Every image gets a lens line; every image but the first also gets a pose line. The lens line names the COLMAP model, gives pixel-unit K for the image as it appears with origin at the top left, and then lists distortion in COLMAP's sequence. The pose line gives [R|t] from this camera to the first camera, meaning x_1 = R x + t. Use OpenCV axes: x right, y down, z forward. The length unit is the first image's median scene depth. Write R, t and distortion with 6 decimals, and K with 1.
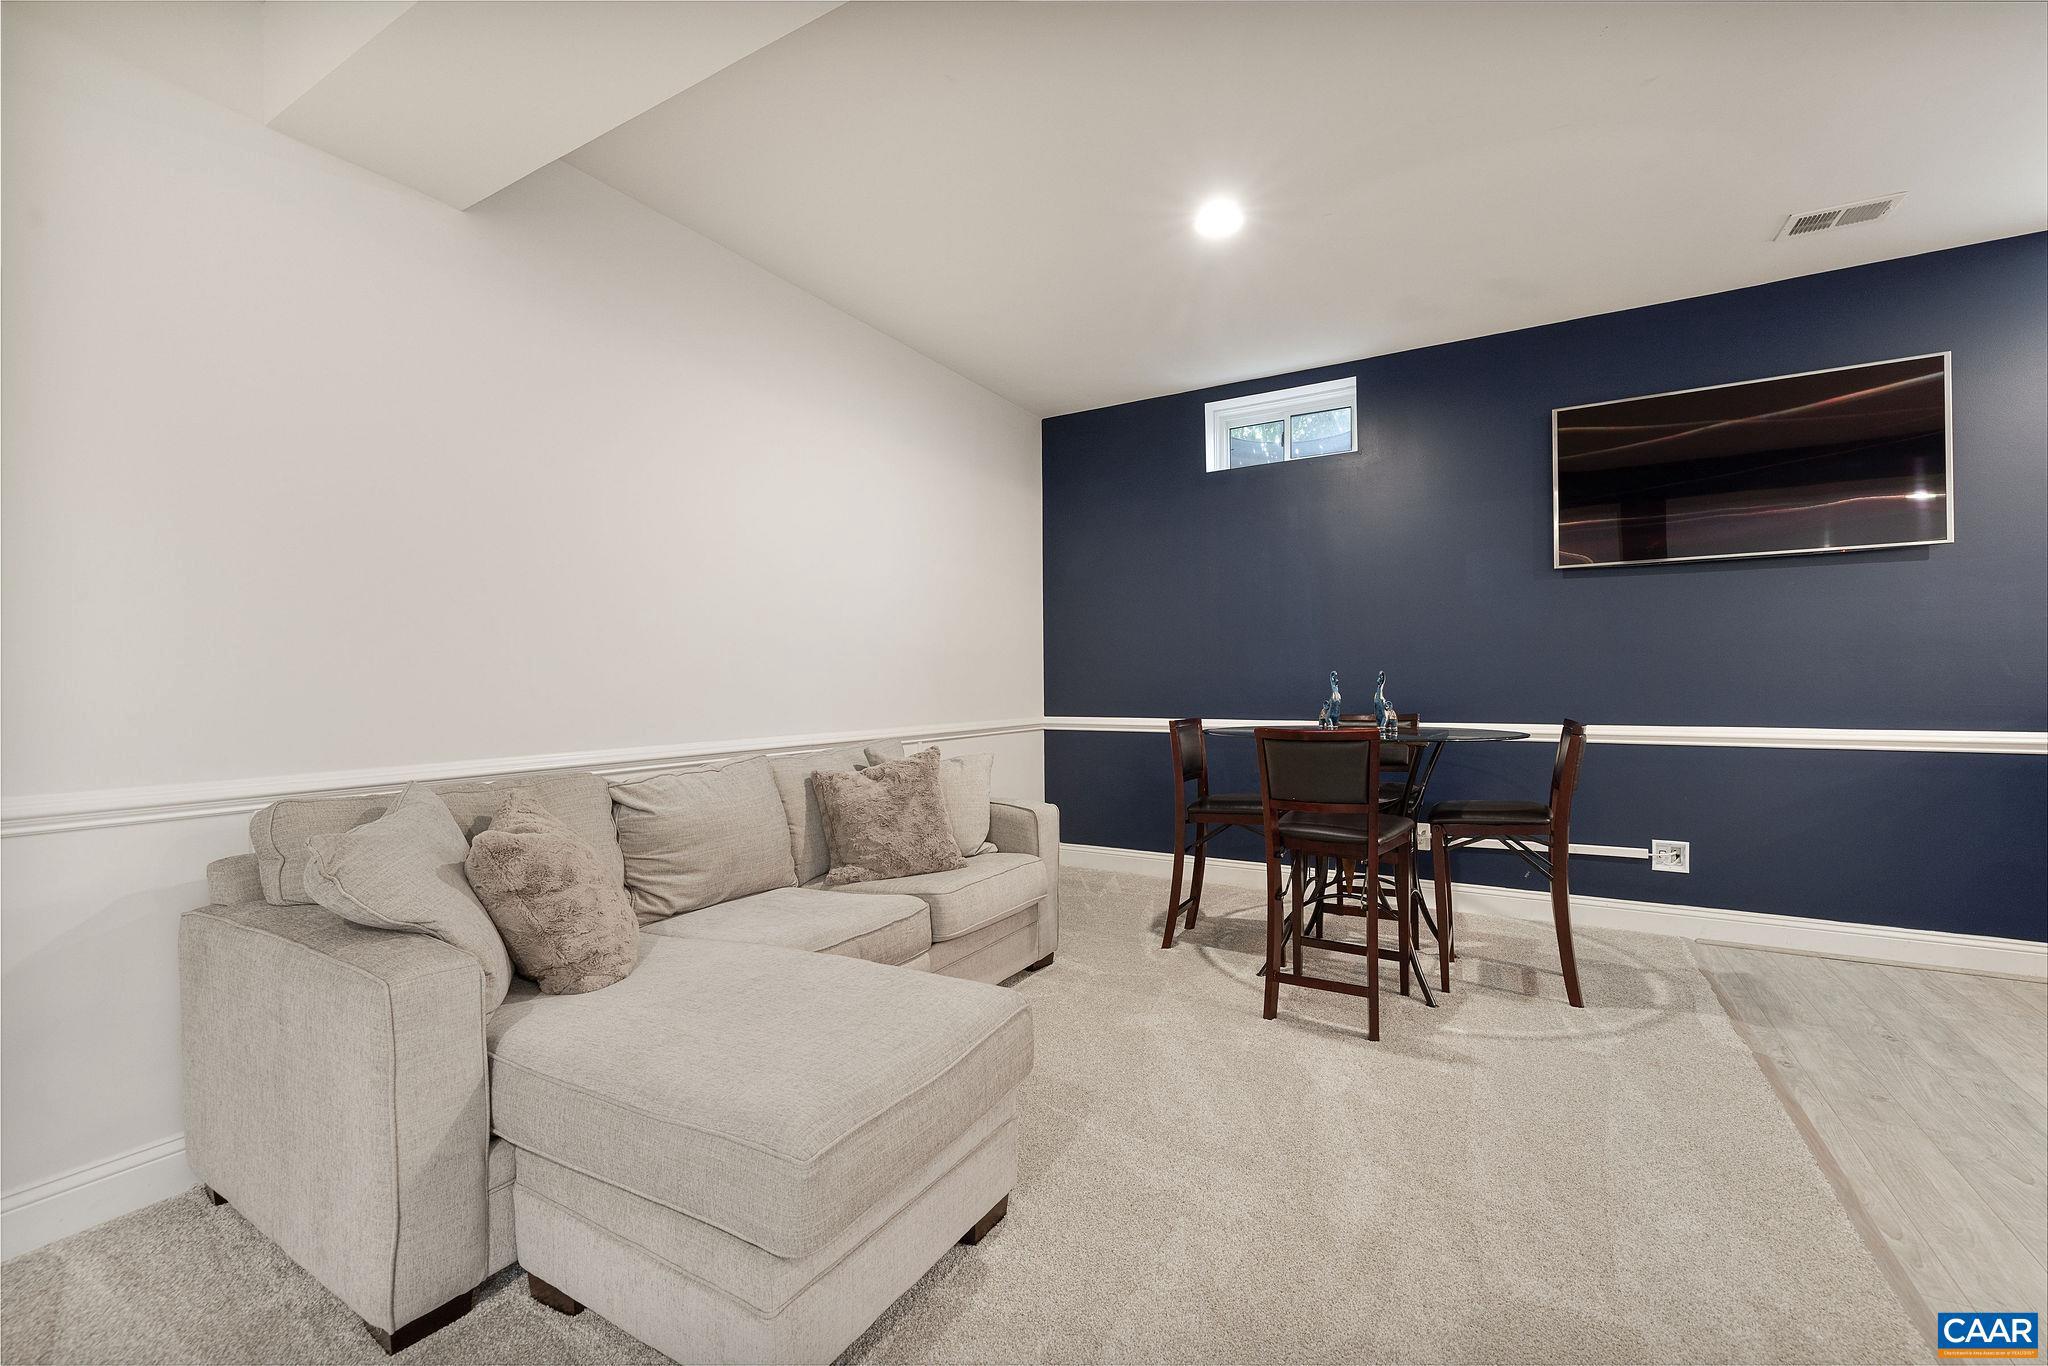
lens RADIAL K [[875.3, 0, 1036.4], [0, 875.3, 691.2], [0, 0, 1]] dist [0.000156, 0.000527]
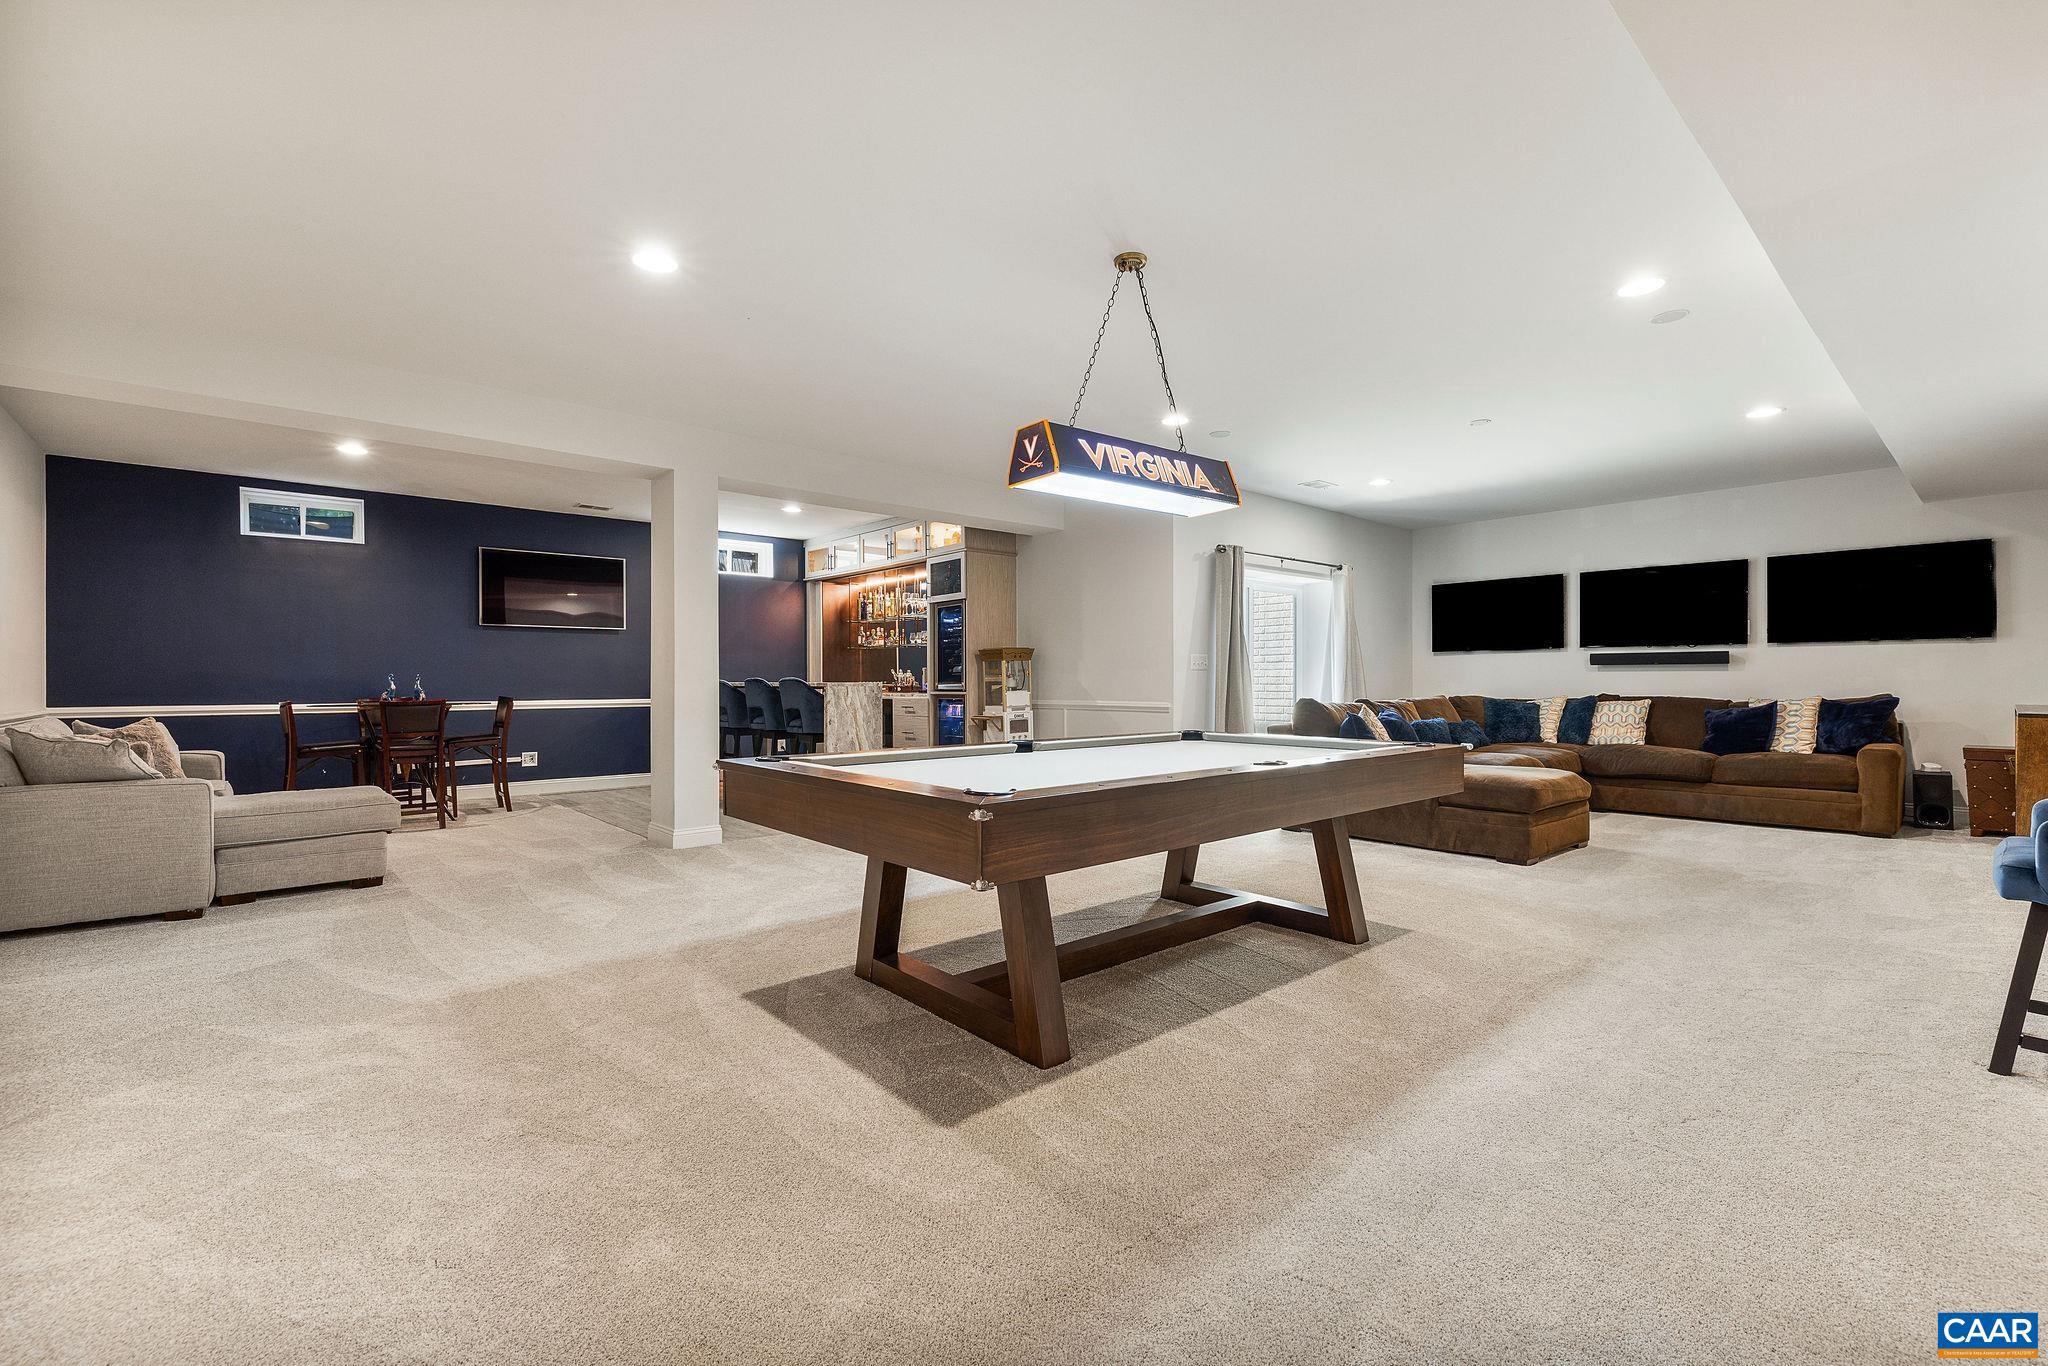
lens RADIAL K [[875.3, 0, 1034.2], [0, 875.3, 688.6], [0, 0, 1]] dist [0.000156, 0.000527]
pose [[0.336409, 0.004242, 0.941706, -0.929316], [0.016875, 0.999802, -0.010532, 0.051426], [-0.941565, 0.019434, 0.336271, -0.893973]]
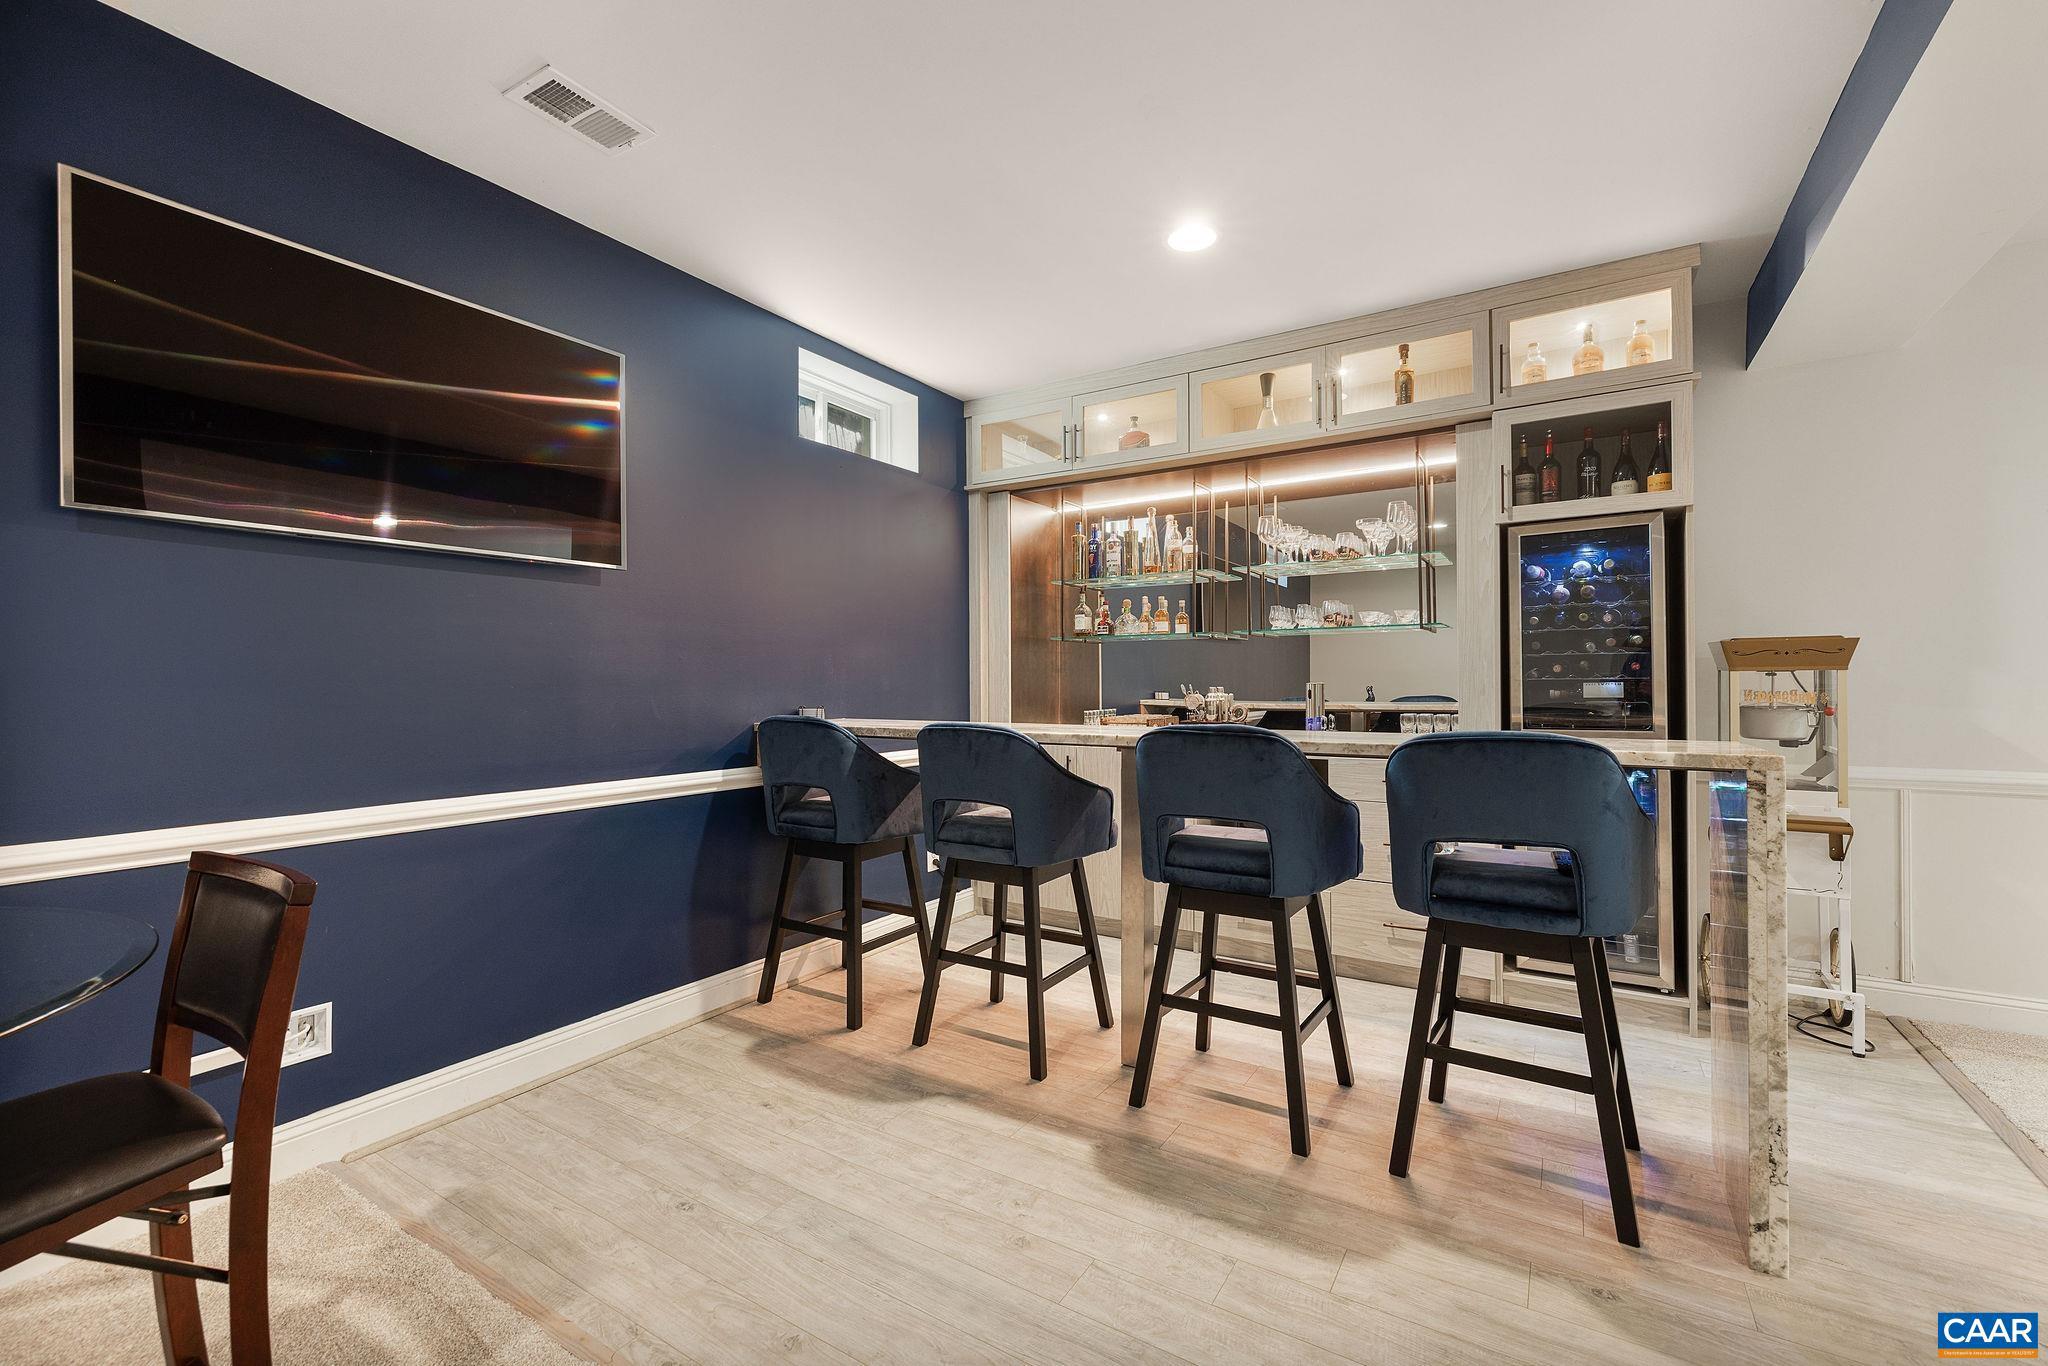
lens RADIAL K [[875.3, 0, 1028.8], [0, 875.3, 675.5], [0, 0, 1]] dist [0.000156, 0.000527]
pose [[0.067222, 0.019445, 0.997549, 0.193025], [0.021943, 0.999539, -0.020963, -0.035637], [-0.997497, 0.023299, 0.066764, 0.544891]]
